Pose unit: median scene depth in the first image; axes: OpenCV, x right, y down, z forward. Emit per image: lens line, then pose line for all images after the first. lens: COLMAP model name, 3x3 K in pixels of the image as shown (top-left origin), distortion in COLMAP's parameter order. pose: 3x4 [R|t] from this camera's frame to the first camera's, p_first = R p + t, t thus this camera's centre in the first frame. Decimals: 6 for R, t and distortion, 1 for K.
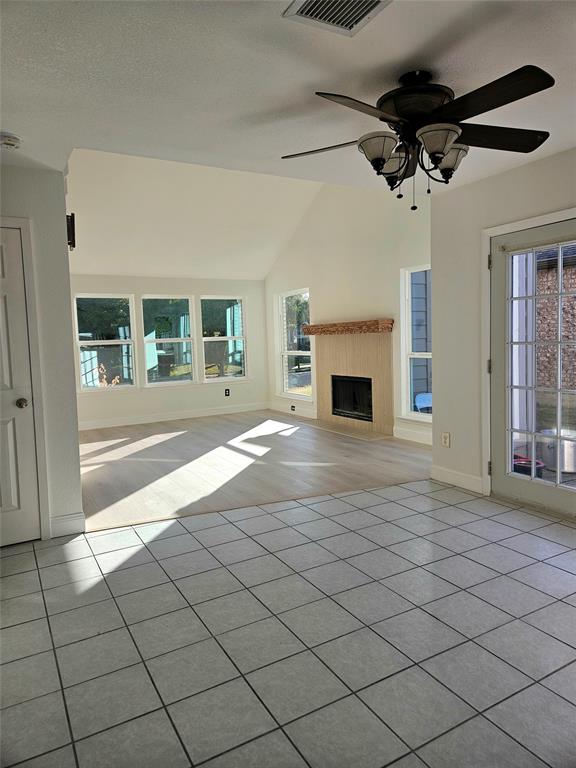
lens RADIAL K [[504.5, 0, 288.0], [0, 504.5, 383.8], [0, 0, 1]] dist [0.022615, -0.006149]
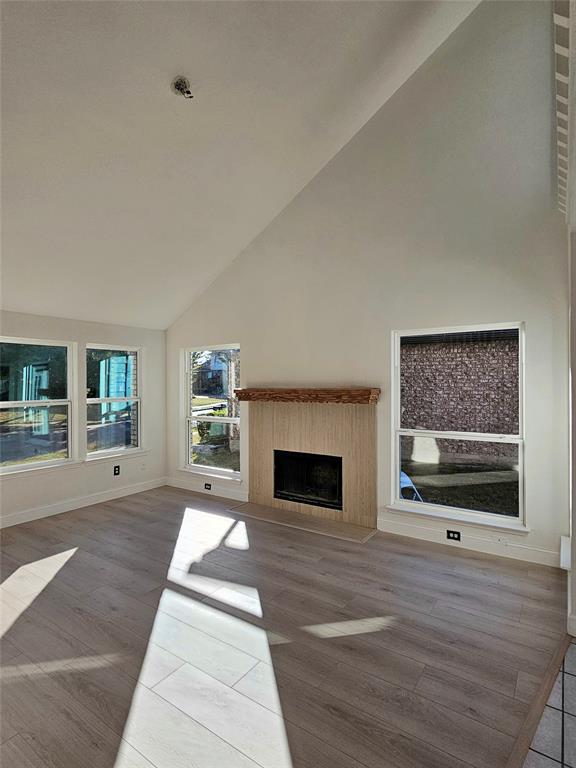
lens RADIAL K [[388.3, 0, 290.7], [0, 388.3, 384.7], [0, 0, 1]] dist [0.003907, 0.000302]
pose [[0.897103, 0.030597, 0.440761, -0.176192], [0.013256, 0.995286, -0.096073, -0.062594], [-0.441623, 0.092030, 0.892469, 0.413822]]
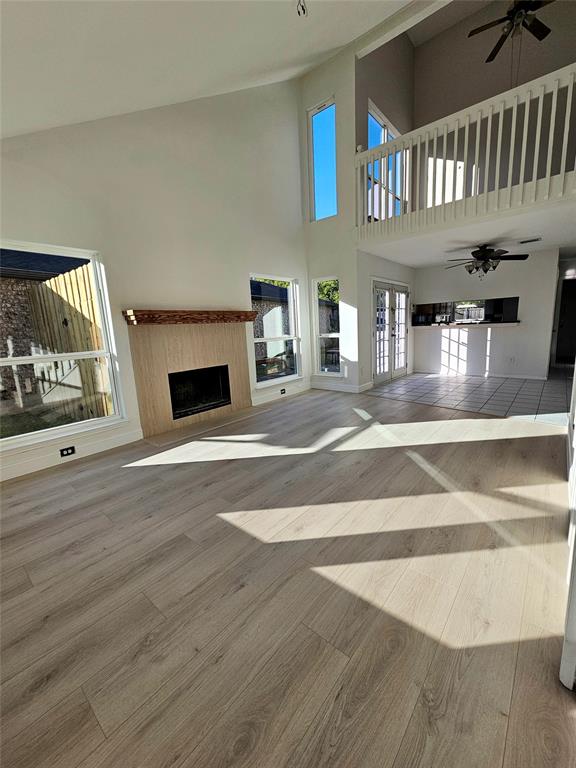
lens RADIAL K [[308.5, 0, 288.2], [0, 308.5, 380.4], [0, 0, 1]] dist [-0.013973, -0.000081]
pose [[-0.320283, -0.117834, 0.939965, -0.459855], [0.138419, 0.975764, 0.169486, -0.065998], [-0.937155, 0.184392, -0.296210, 0.979549]]
